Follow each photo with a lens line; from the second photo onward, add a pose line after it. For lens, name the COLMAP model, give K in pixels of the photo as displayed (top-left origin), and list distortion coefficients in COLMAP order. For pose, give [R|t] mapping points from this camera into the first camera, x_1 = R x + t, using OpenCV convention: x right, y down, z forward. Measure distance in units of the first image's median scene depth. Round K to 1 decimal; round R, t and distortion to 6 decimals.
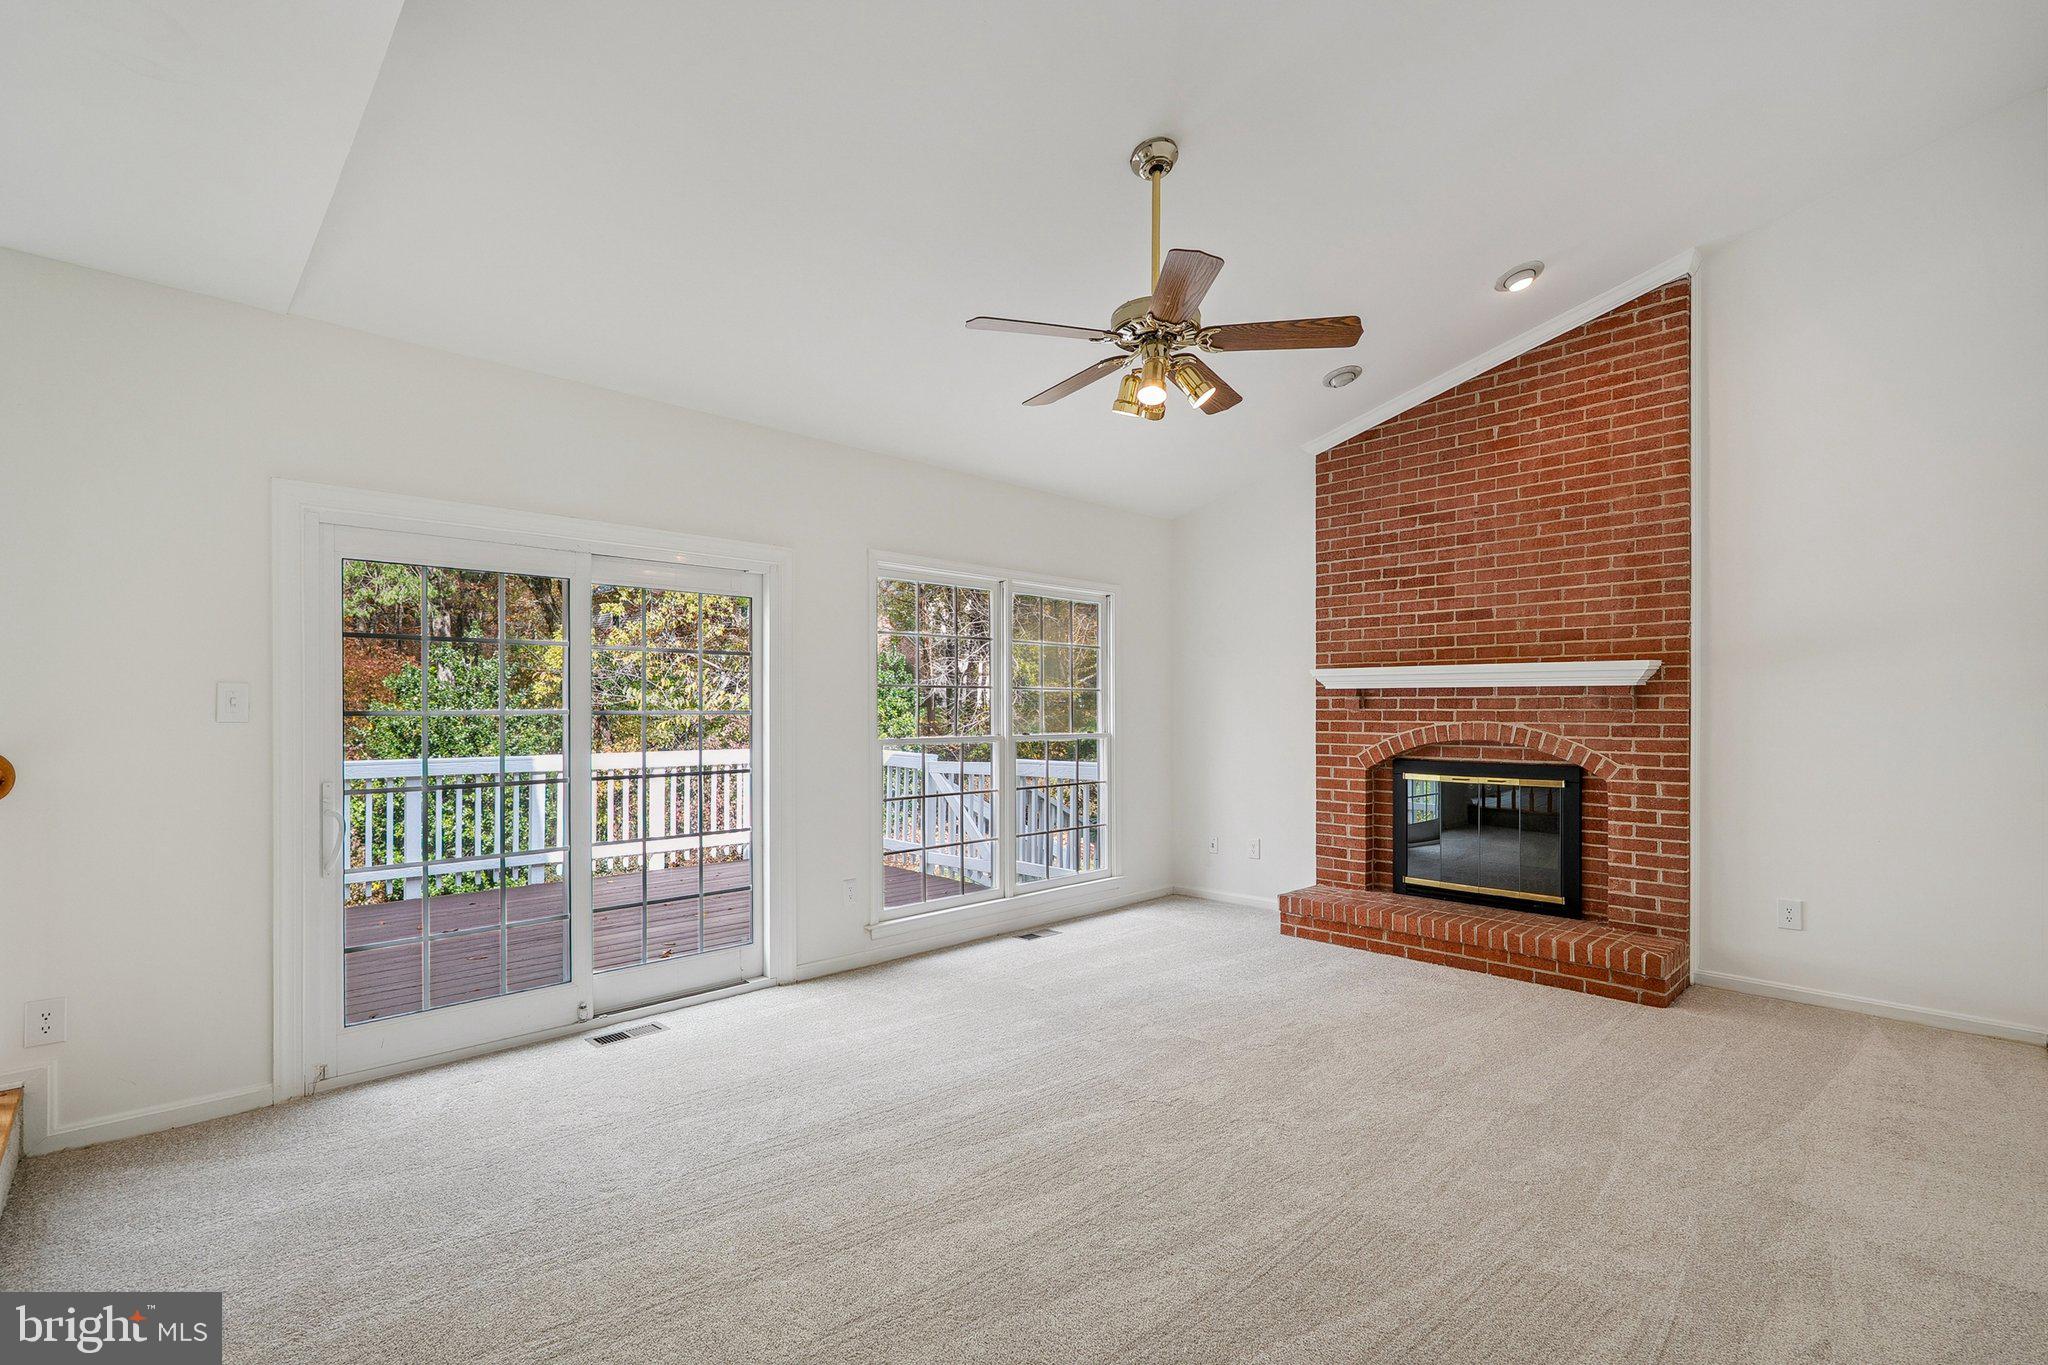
lens RADIAL K [[906.7, 0, 1040.6], [0, 906.7, 705.3], [0, 0, 1]] dist [-0.003246, 0.000271]
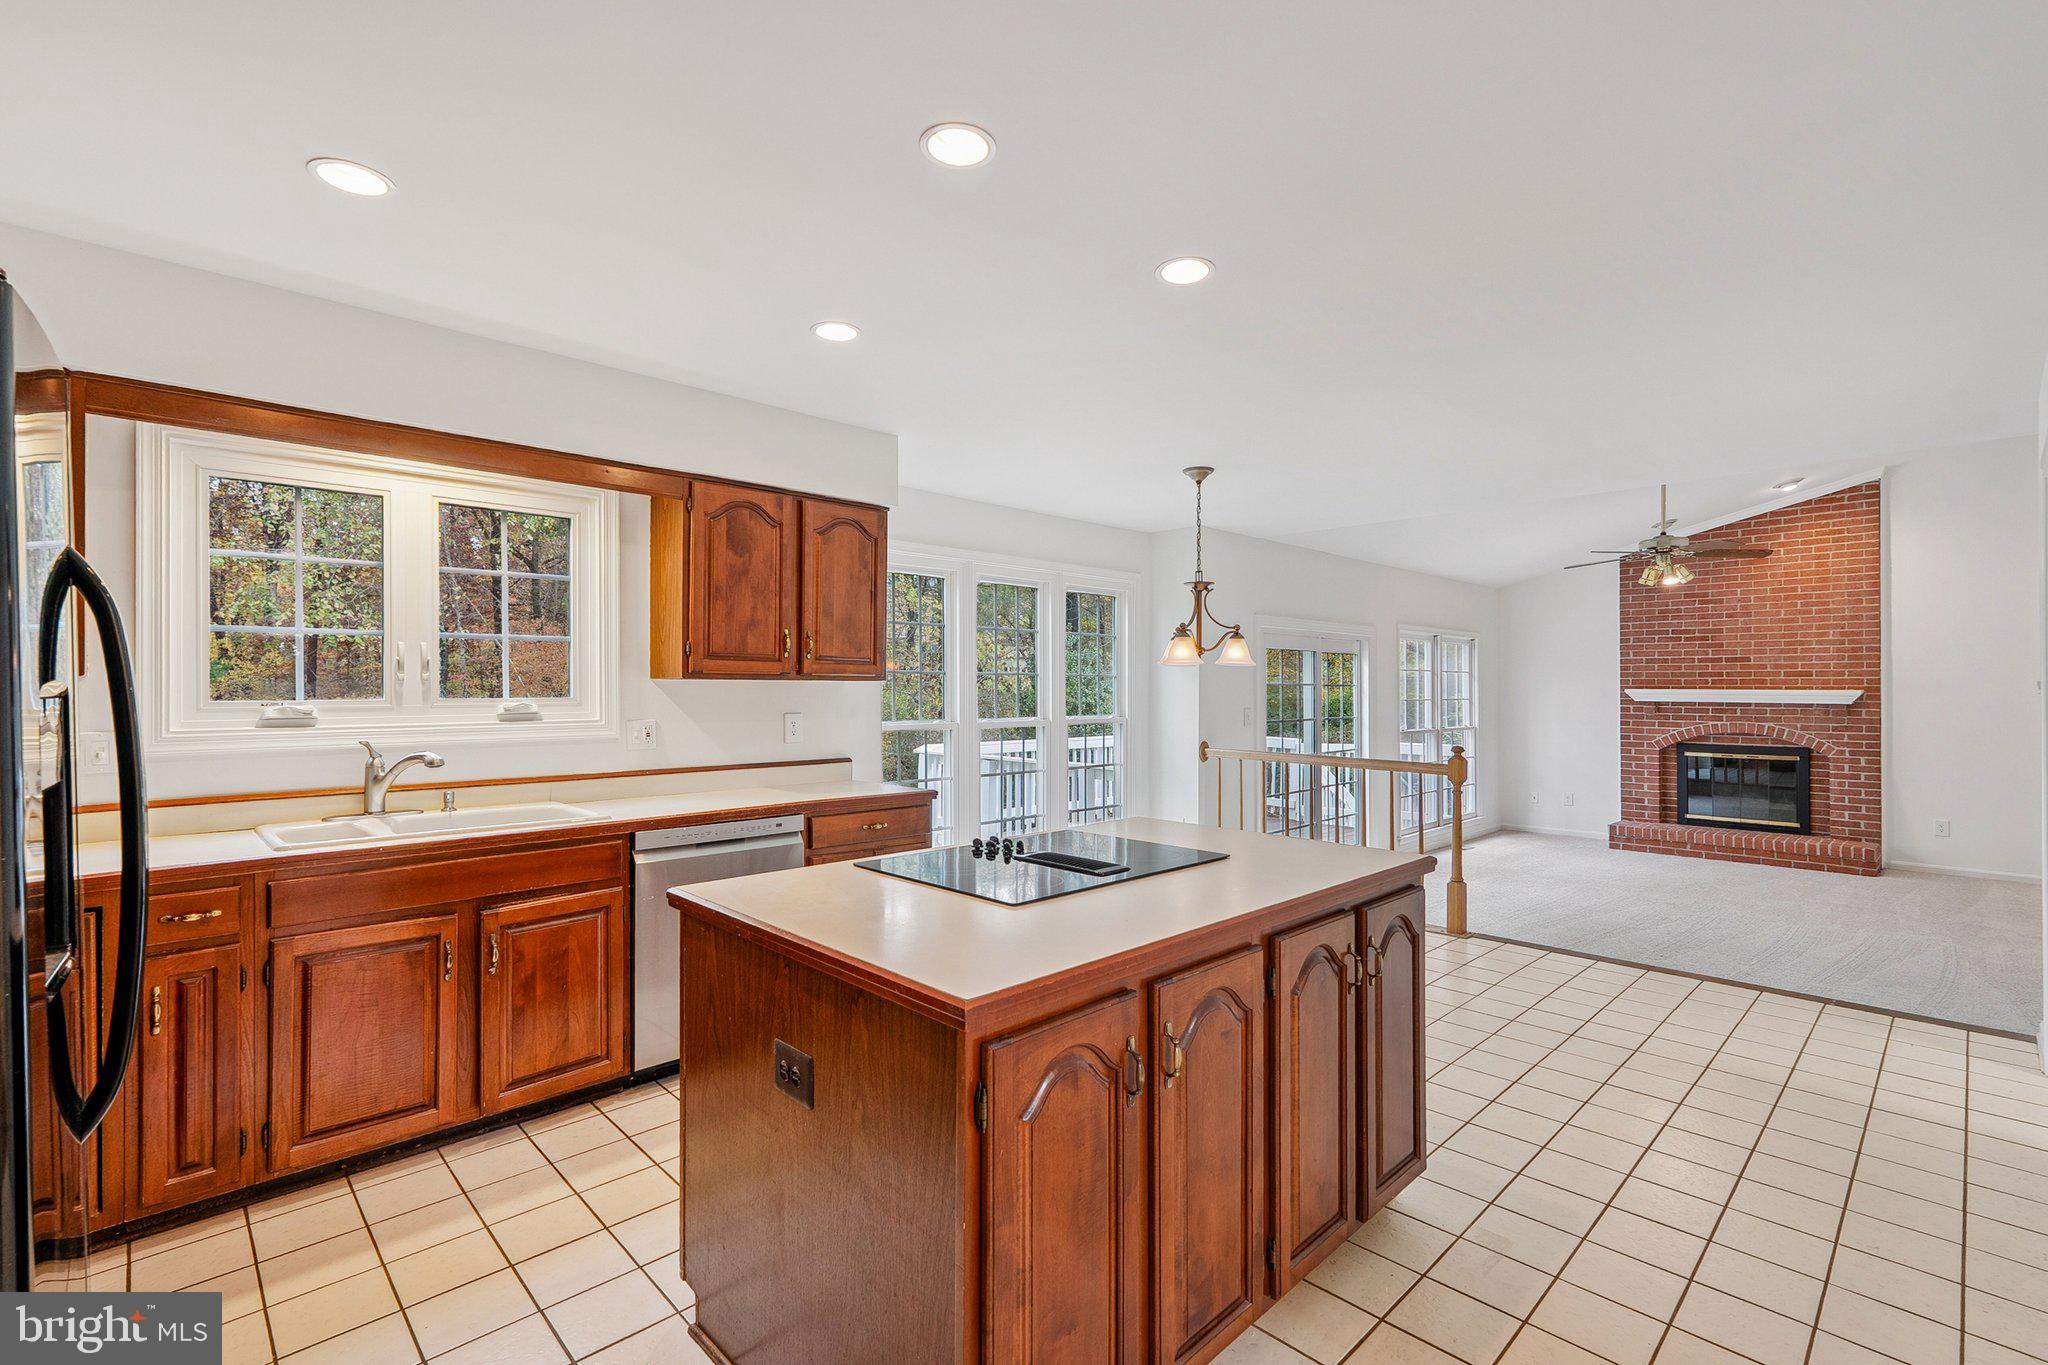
lens RADIAL K [[906.7, 0, 1011.1], [0, 906.7, 679.3], [0, 0, 1]] dist [-0.003246, 0.000271]
pose [[0.999785, 0.000509, -0.020727, -0.892671], [-0.000606, 0.999989, -0.004705, -0.055872], [0.020724, 0.004717, 0.999774, -0.767640]]
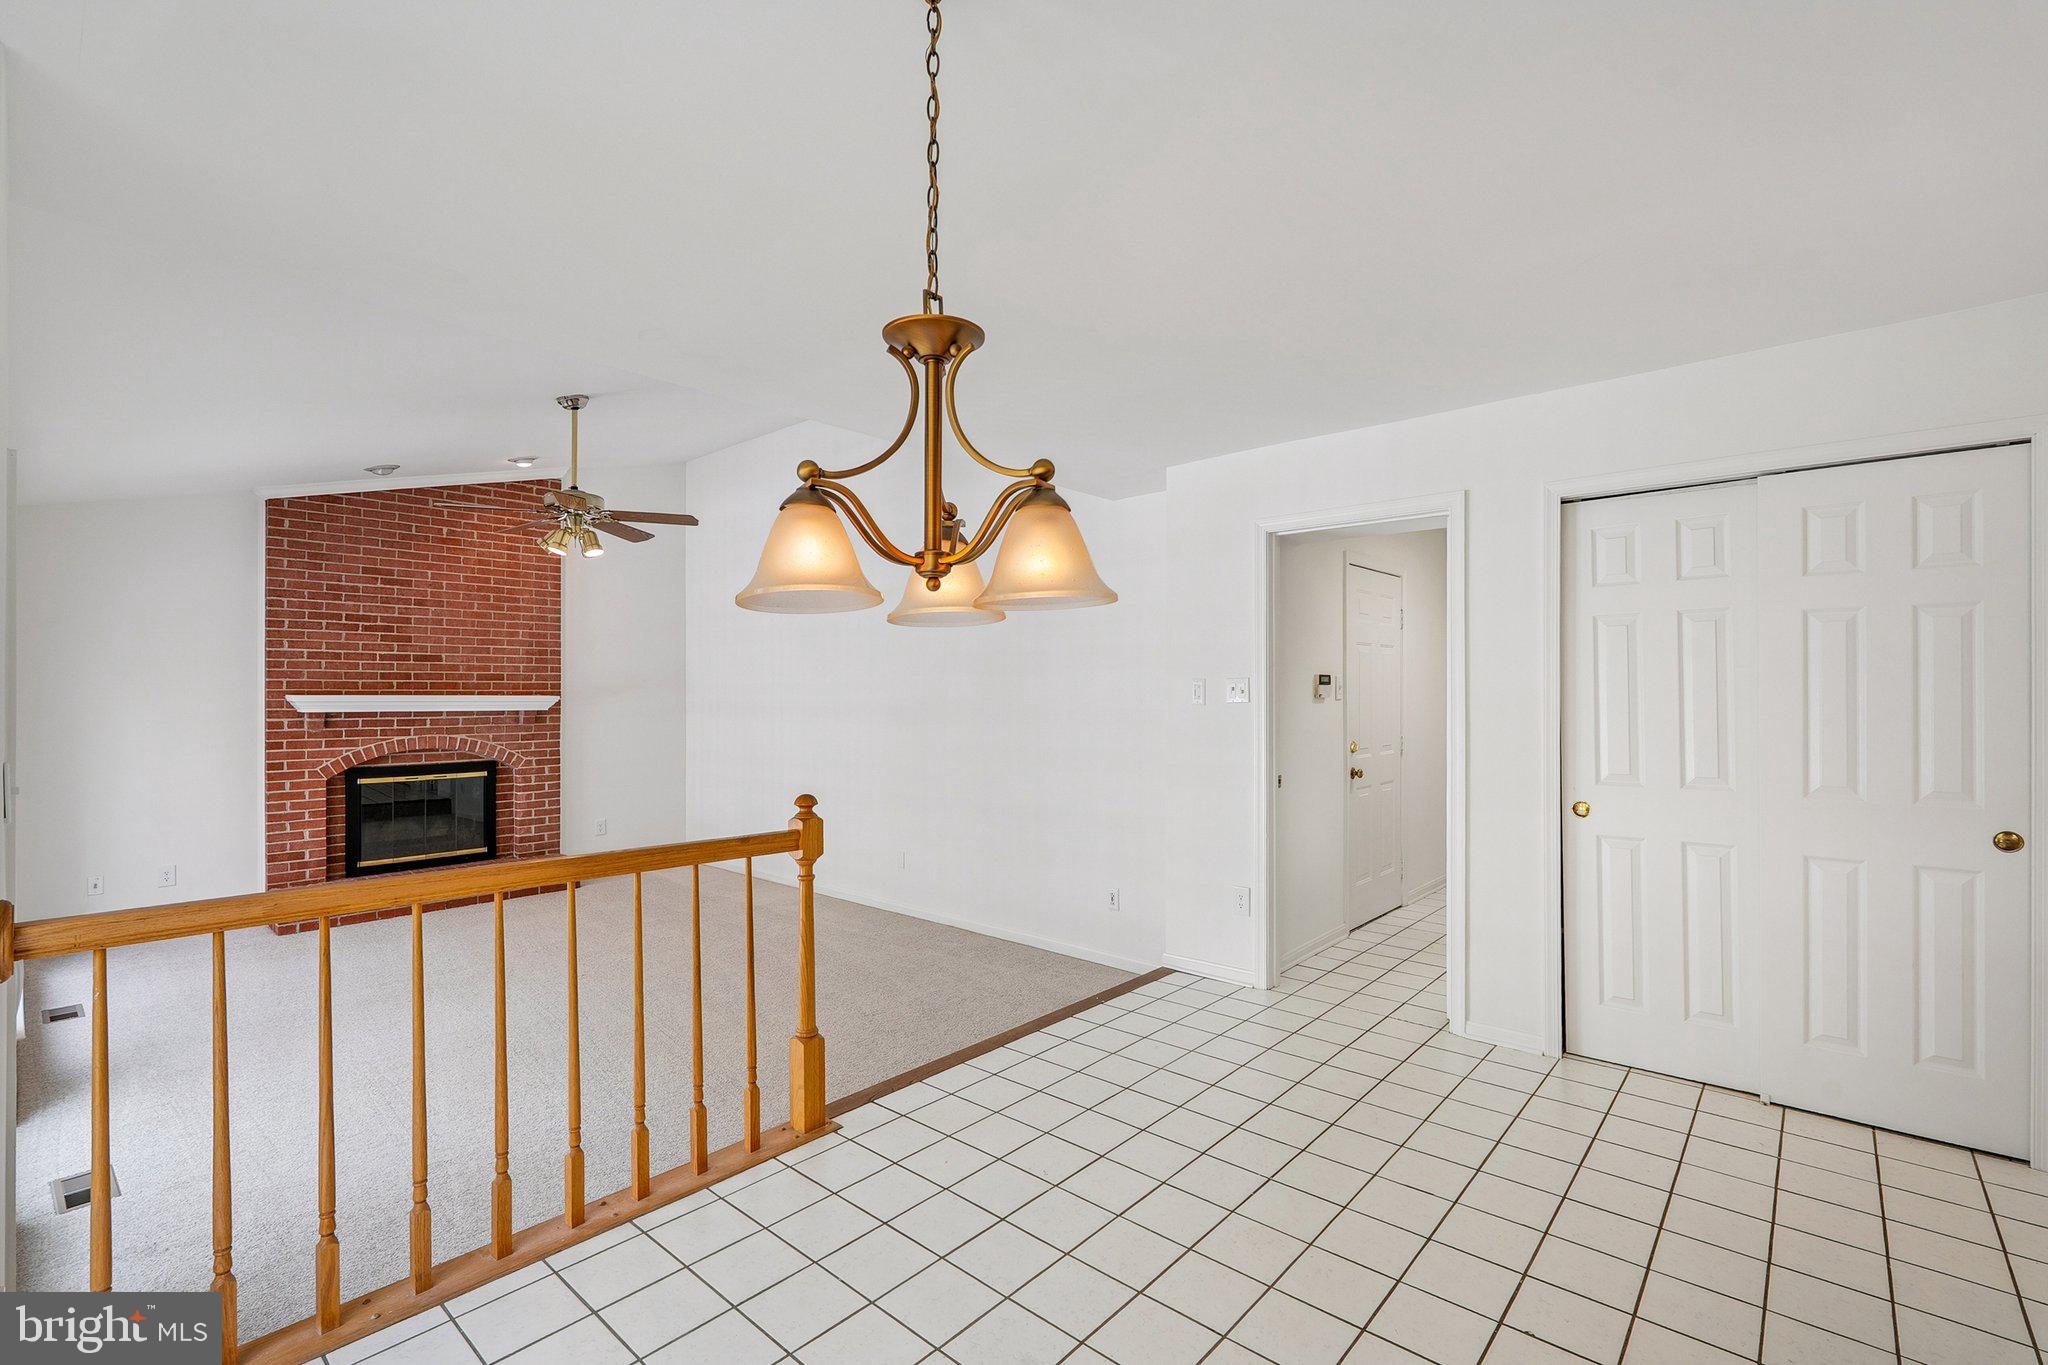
lens RADIAL K [[906.7, 0, 1029.3], [0, 906.7, 688.8], [0, 0, 1]] dist [-0.003246, 0.000271]
pose [[-0.072824, 0.004372, 0.997335, -1.005264], [-0.004084, 0.999981, -0.004682, -0.052423], [-0.997336, -0.004414, -0.072805, 0.189731]]
